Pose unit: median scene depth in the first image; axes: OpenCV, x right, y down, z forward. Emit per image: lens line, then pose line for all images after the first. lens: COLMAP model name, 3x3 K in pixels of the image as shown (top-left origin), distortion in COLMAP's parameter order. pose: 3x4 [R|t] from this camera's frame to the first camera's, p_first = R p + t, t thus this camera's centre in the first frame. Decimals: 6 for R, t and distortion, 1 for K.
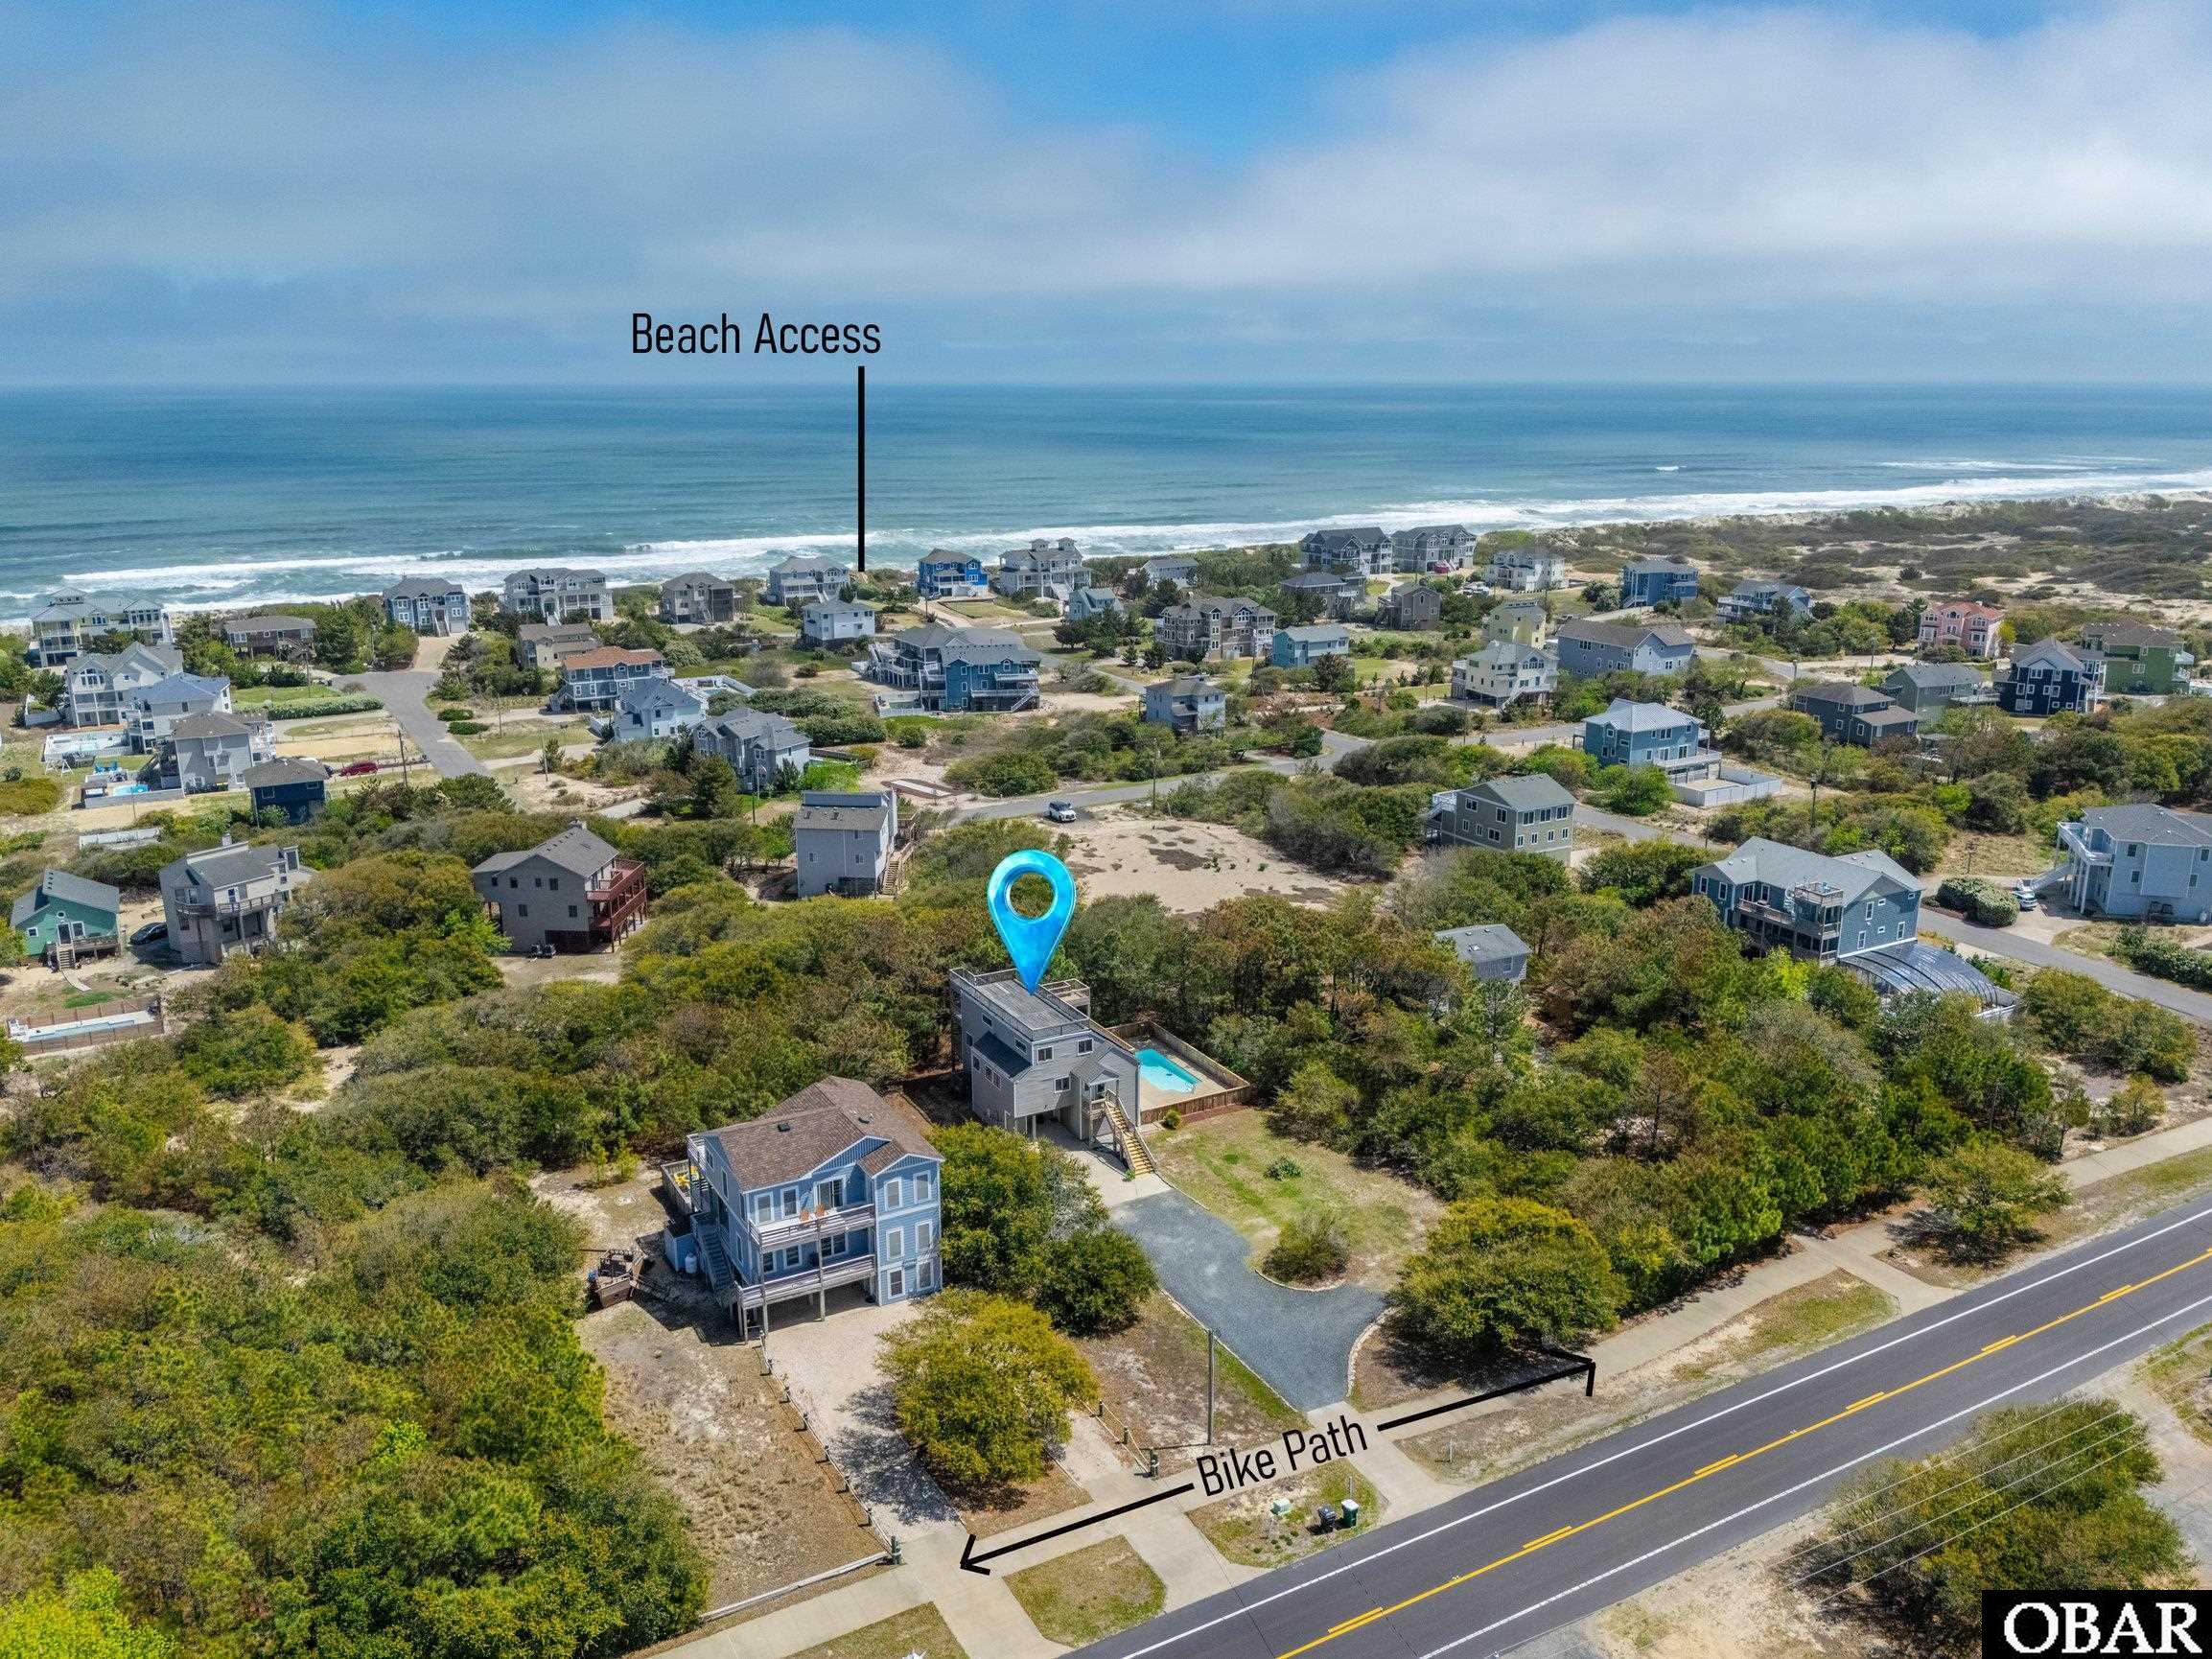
lens RADIAL K [[1695.0, 0, 1106.0], [0, 1695.0, 829.5], [0, 0, 1]] dist [0.000809, -0.001031]
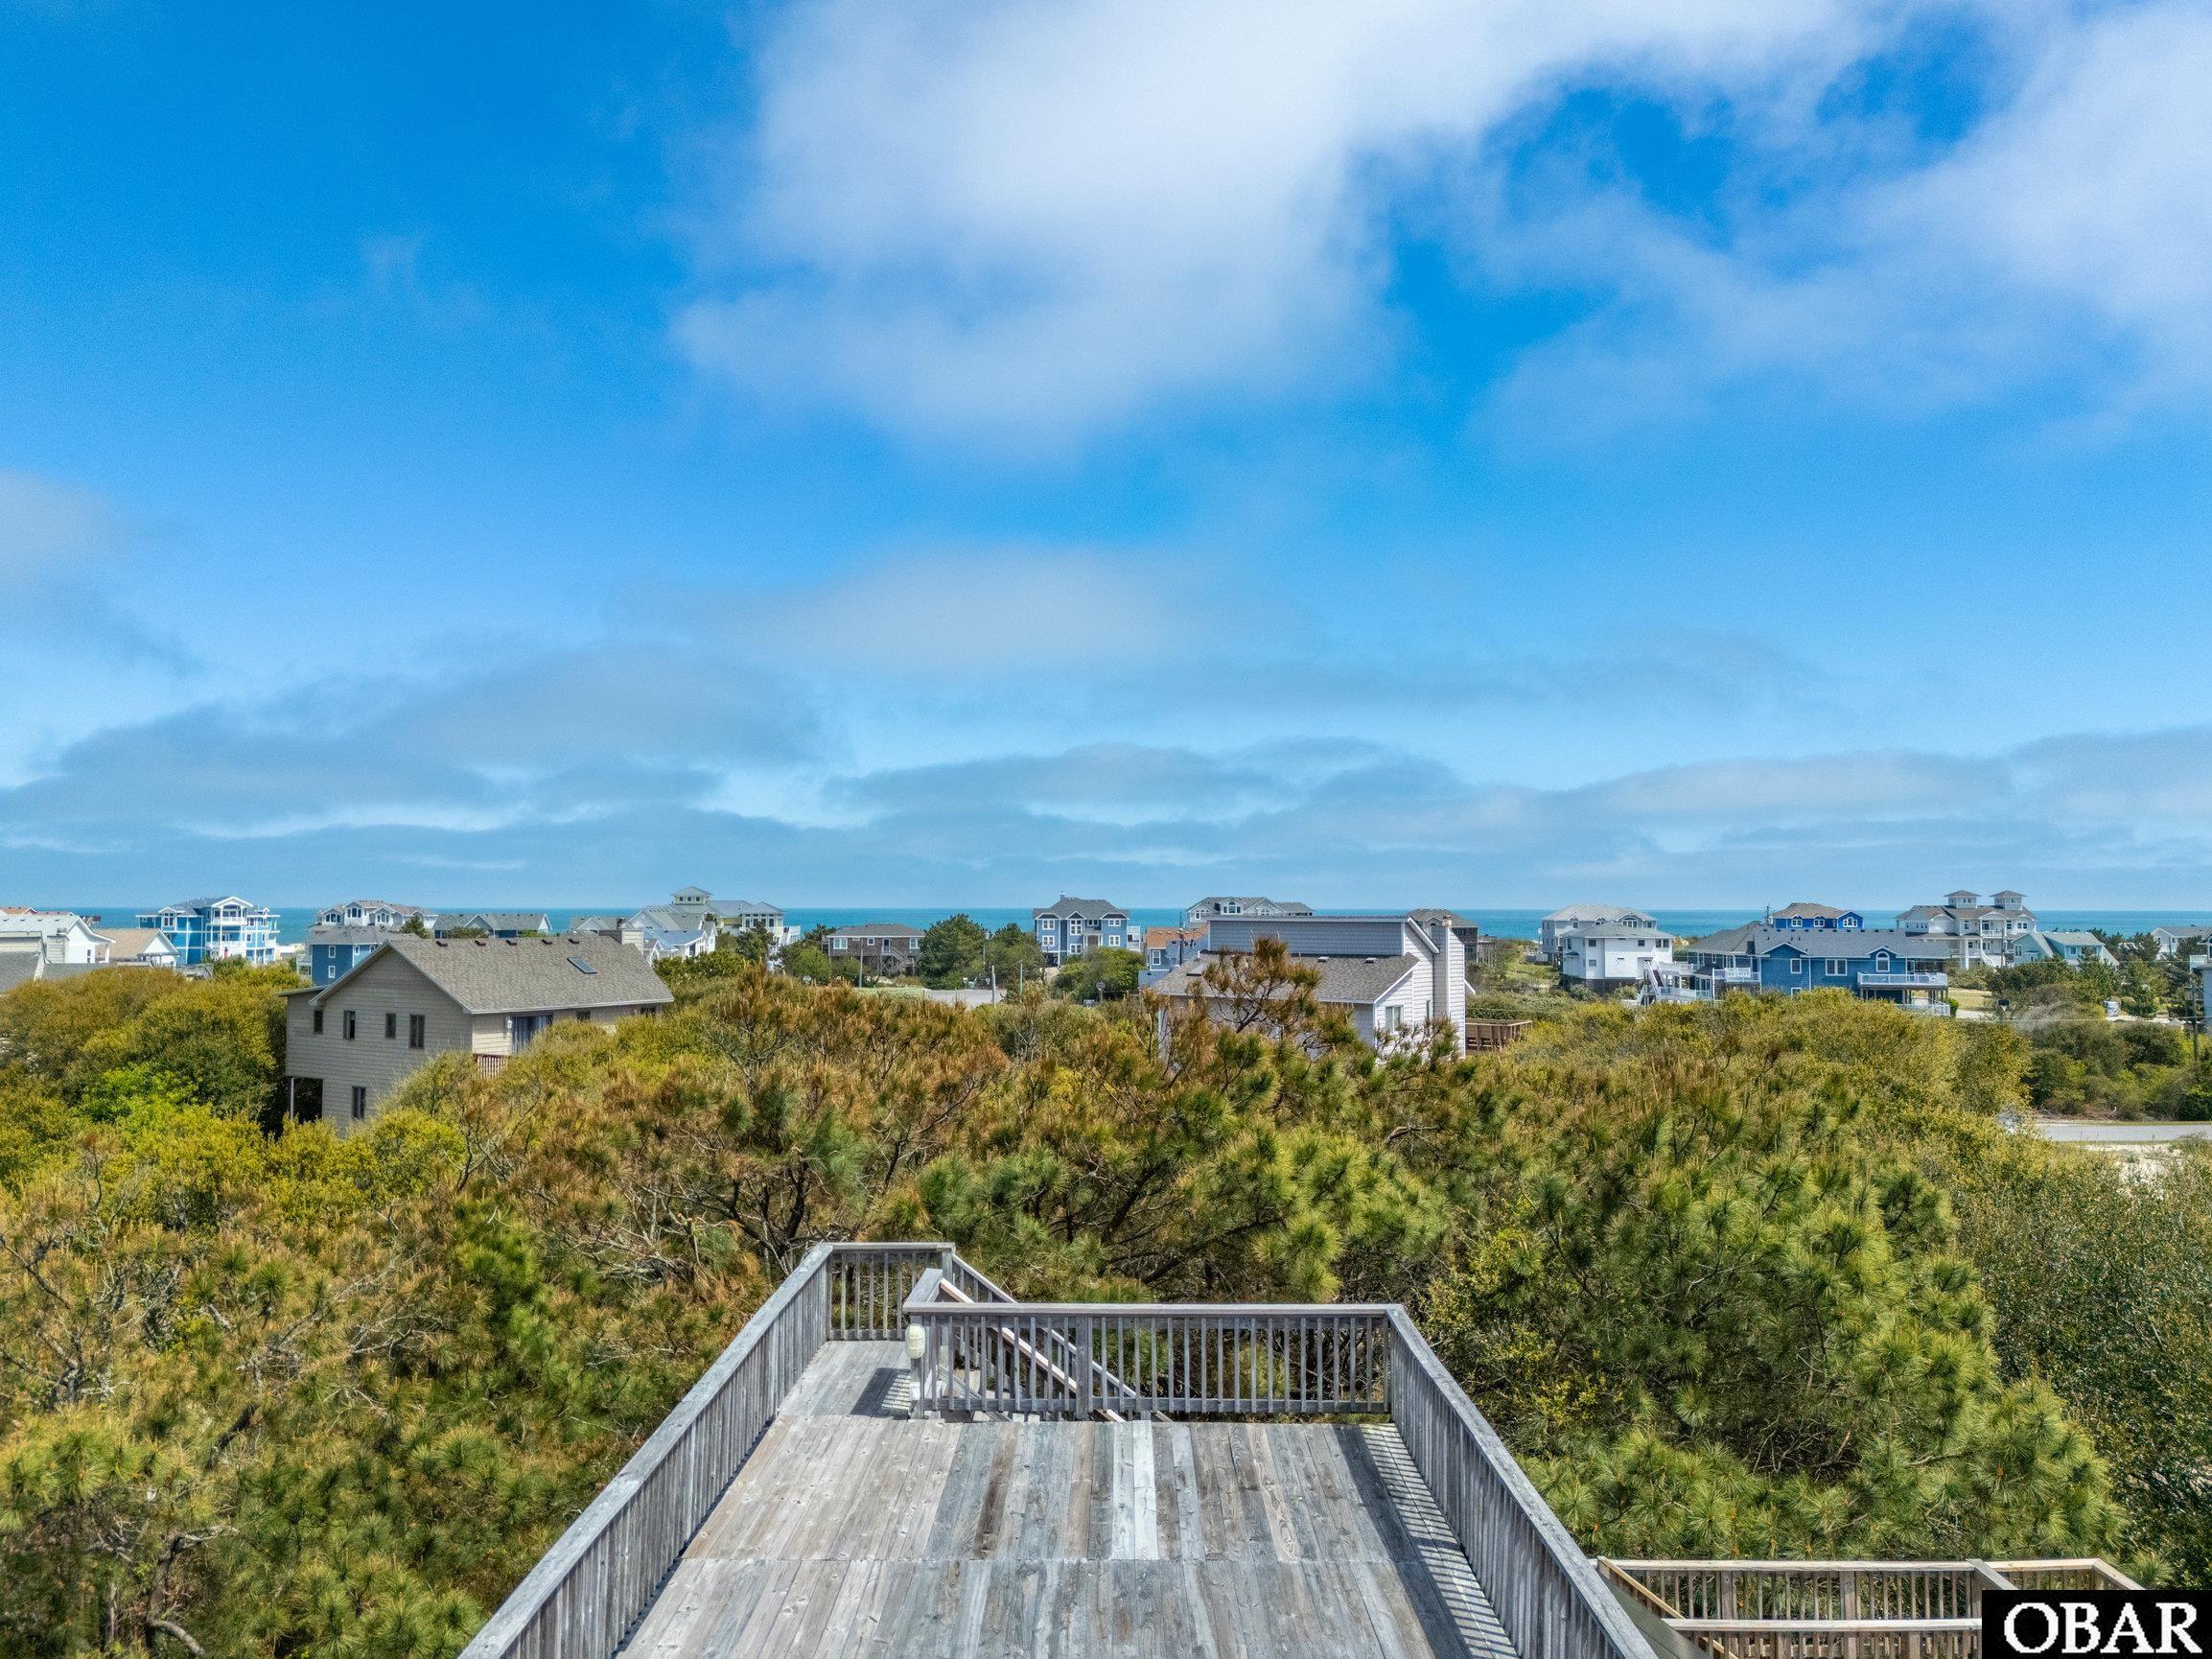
lens RADIAL K [[1695.0, 0, 1106.0], [0, 1695.0, 829.5], [0, 0, 1]] dist [0.000809, -0.001031]
pose [[0.871986, -0.020278, -0.489111, -0.008460], [-0.128741, 0.954472, -0.269090, 0.034997], [0.472299, 0.297611, 0.829675, 0.376991]]
